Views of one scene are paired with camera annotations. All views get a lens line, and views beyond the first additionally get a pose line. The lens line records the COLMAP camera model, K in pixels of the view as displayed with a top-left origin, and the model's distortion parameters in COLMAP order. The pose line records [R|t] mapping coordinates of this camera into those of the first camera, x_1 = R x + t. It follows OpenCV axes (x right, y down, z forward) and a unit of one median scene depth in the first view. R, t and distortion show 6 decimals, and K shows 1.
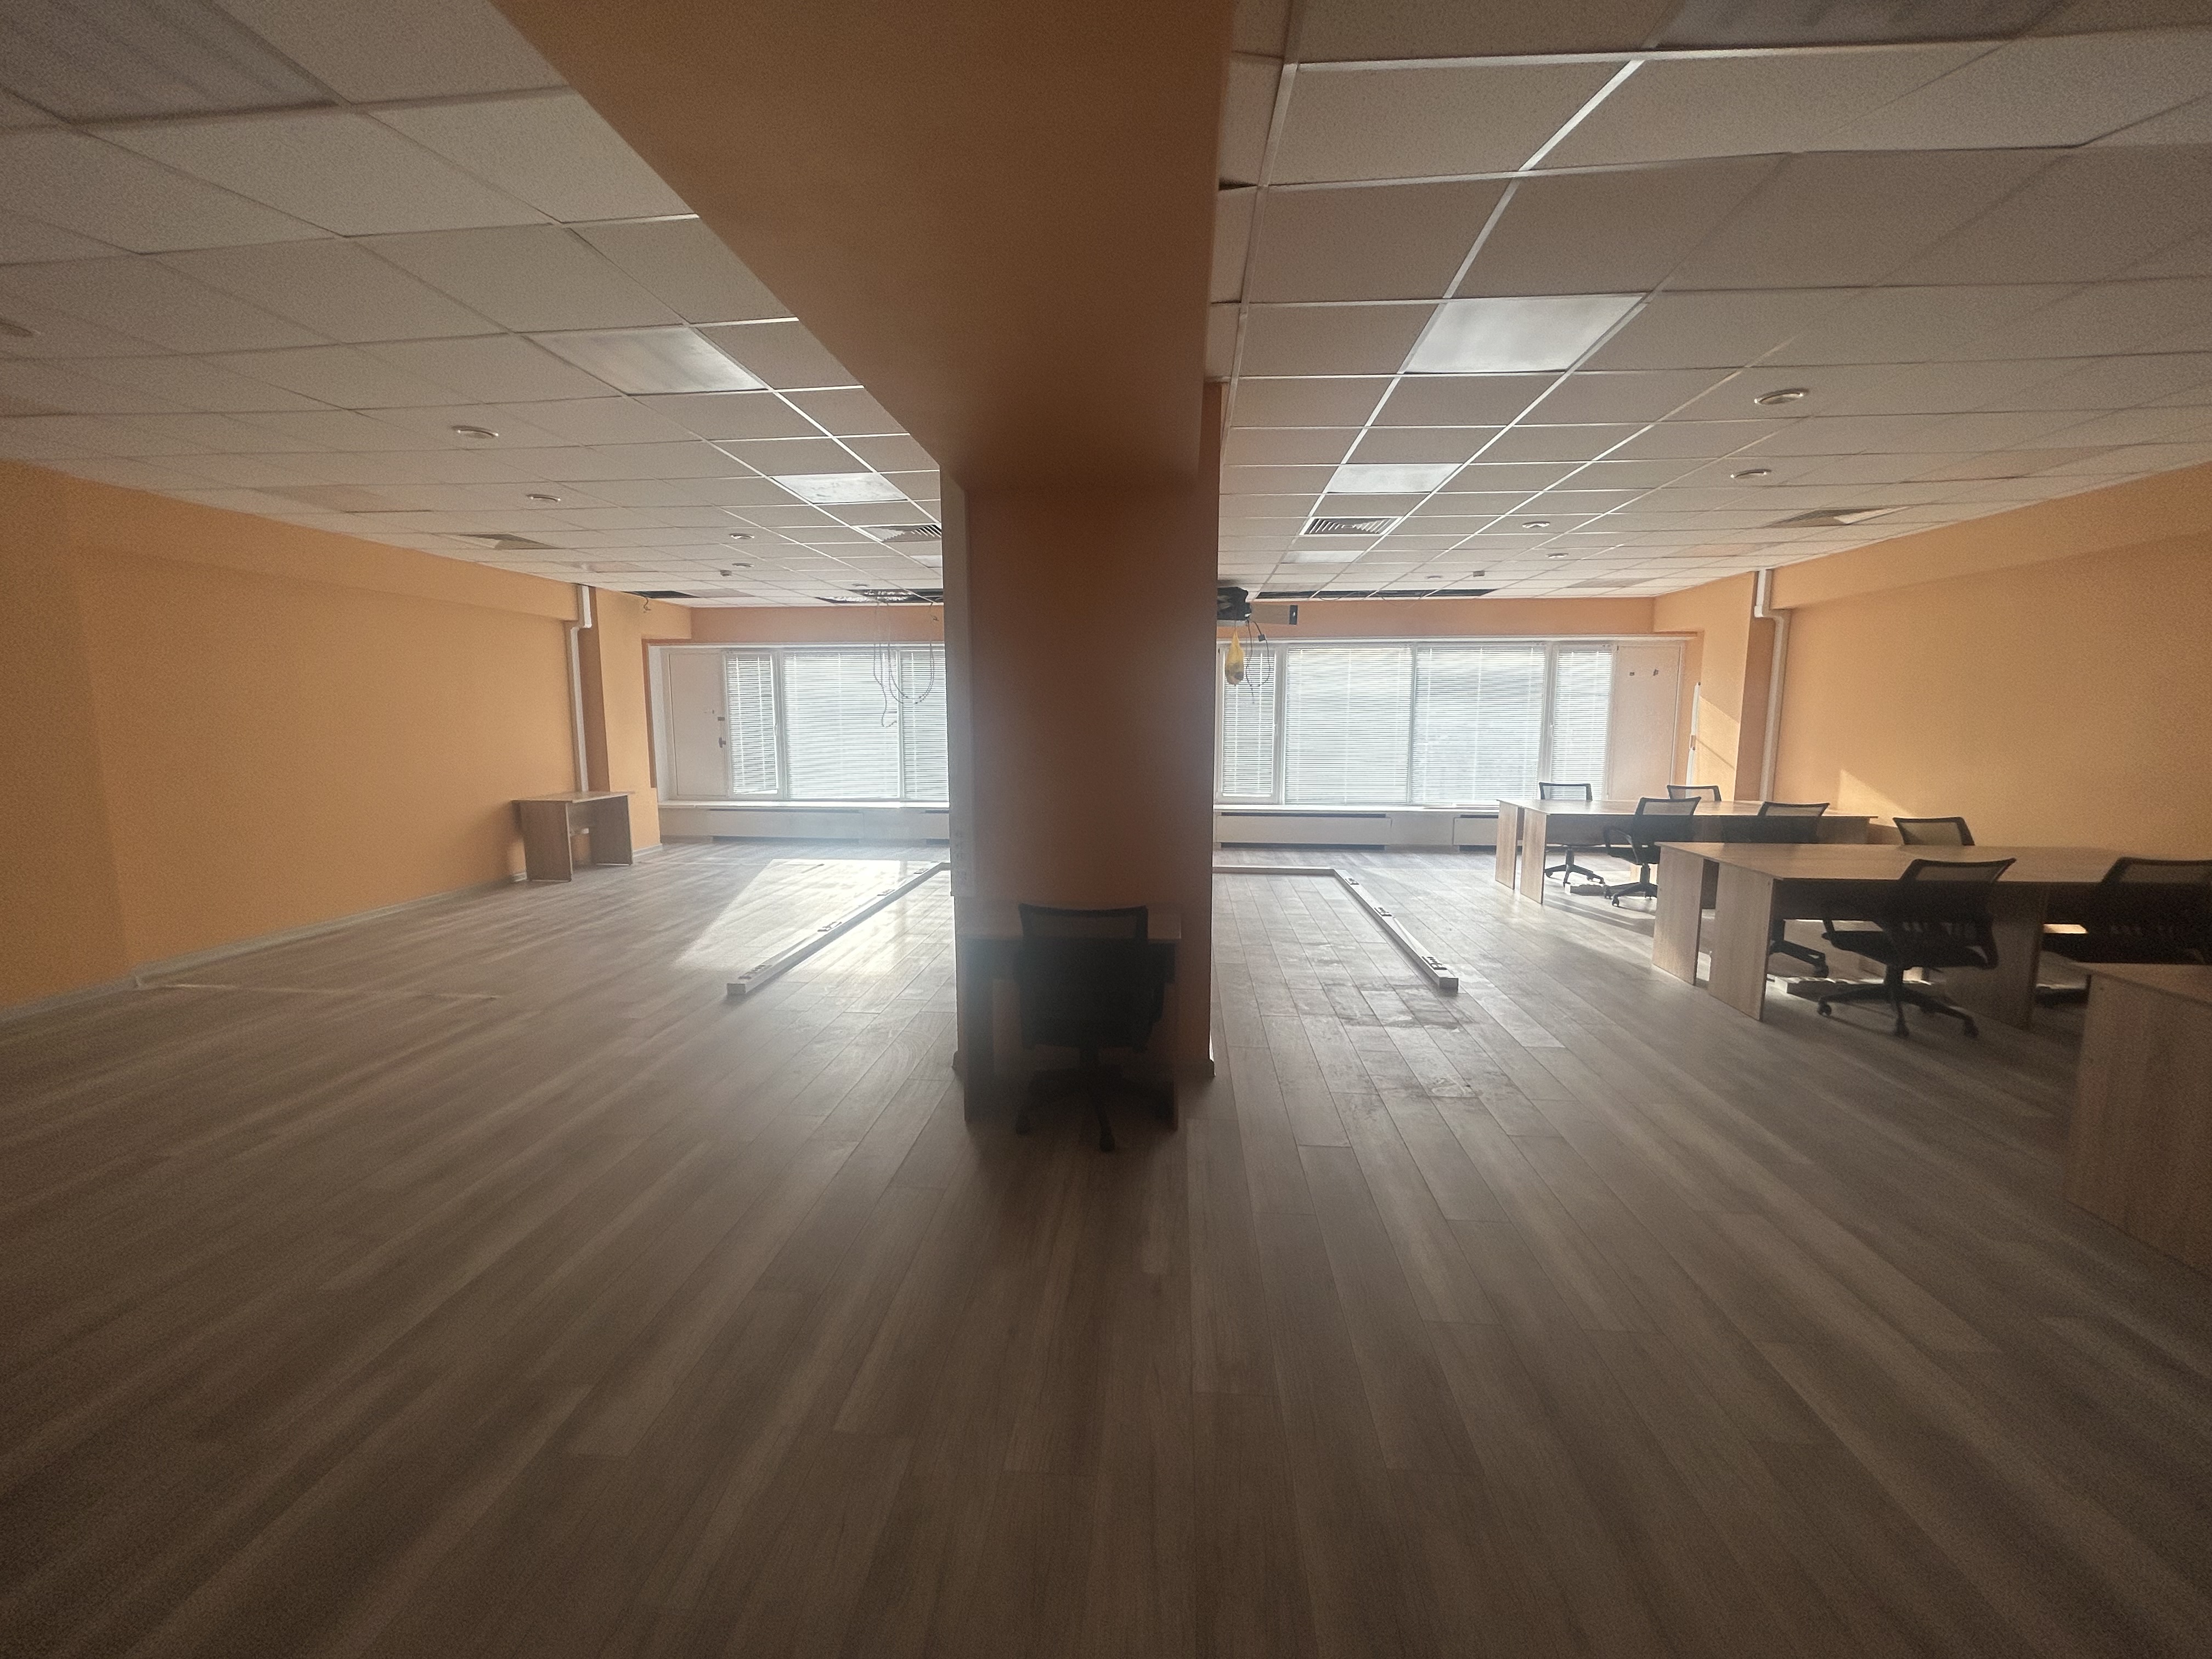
lens RADIAL K [[896.2, 0, 1099.4], [0, 896.2, 831.4], [0, 0, 1]] dist [-0.001057, -0.000088]
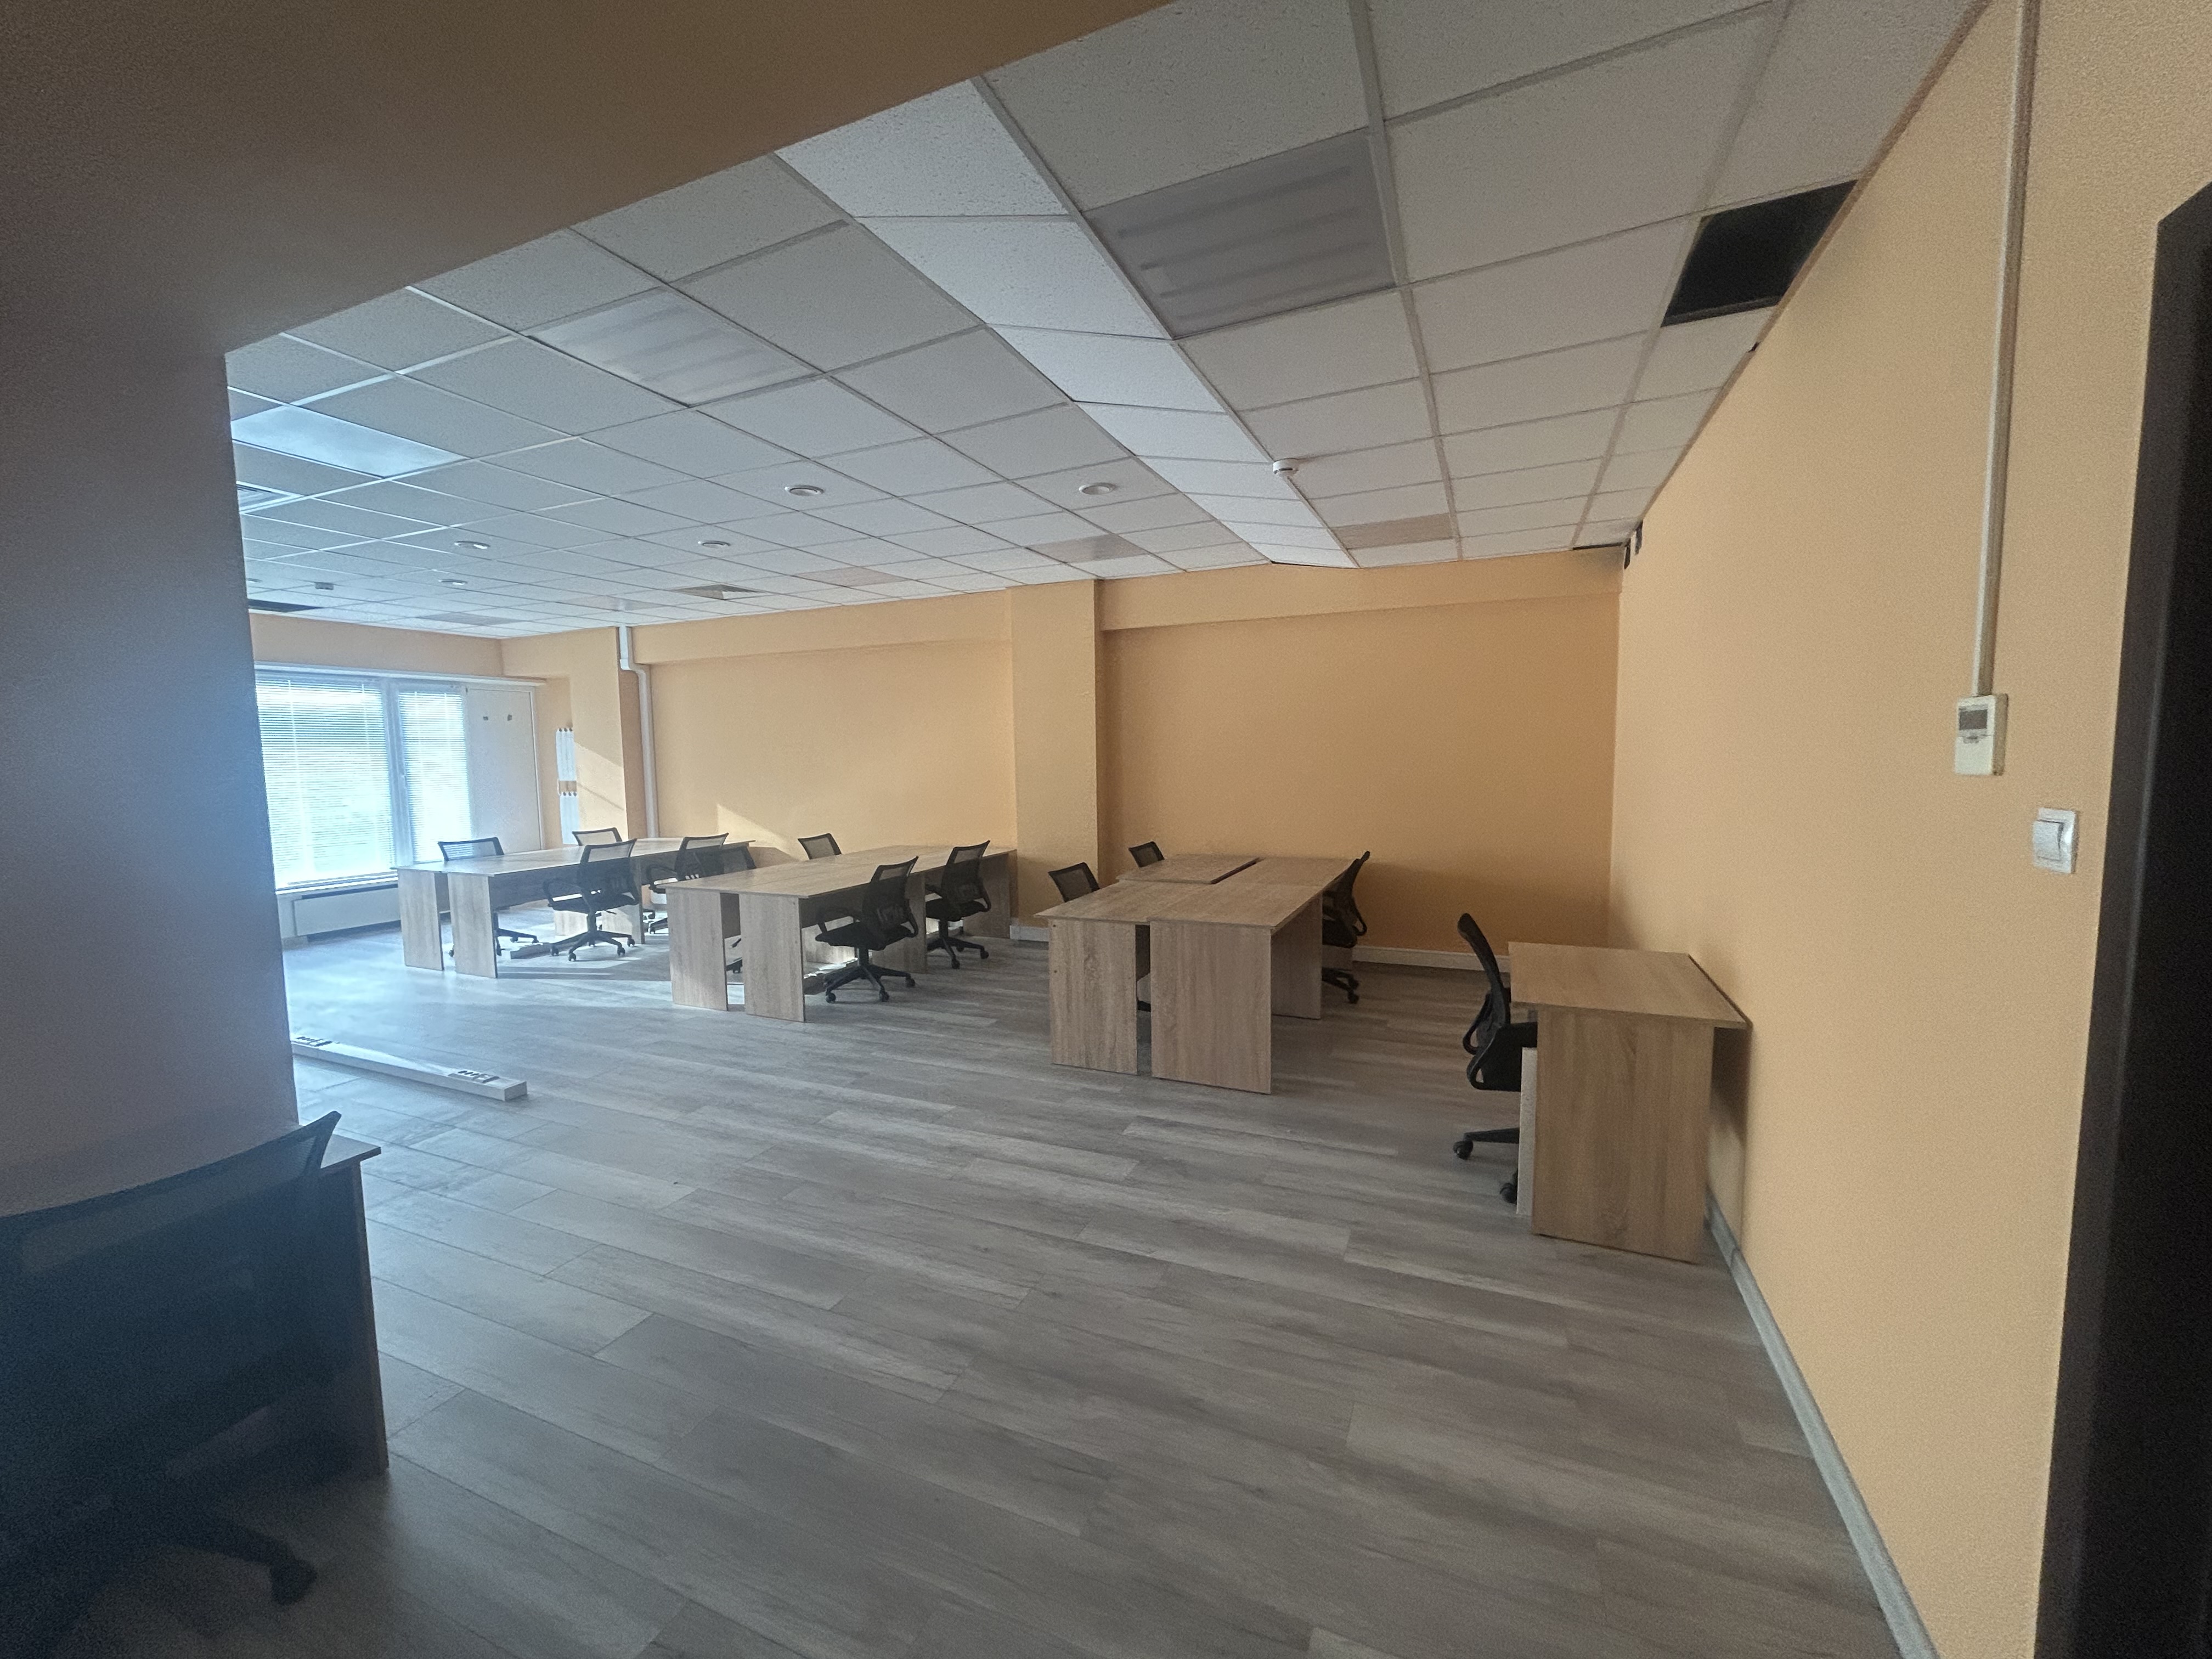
lens RADIAL K [[896.2, 0, 1099.4], [0, 896.2, 831.4], [0, 0, 1]] dist [-0.001057, -0.000088]
pose [[0.317872, -0.090182, 0.943835, -0.138898], [0.137923, 0.989276, 0.048073, -0.022555], [-0.938048, 0.114896, 0.326901, 0.154693]]
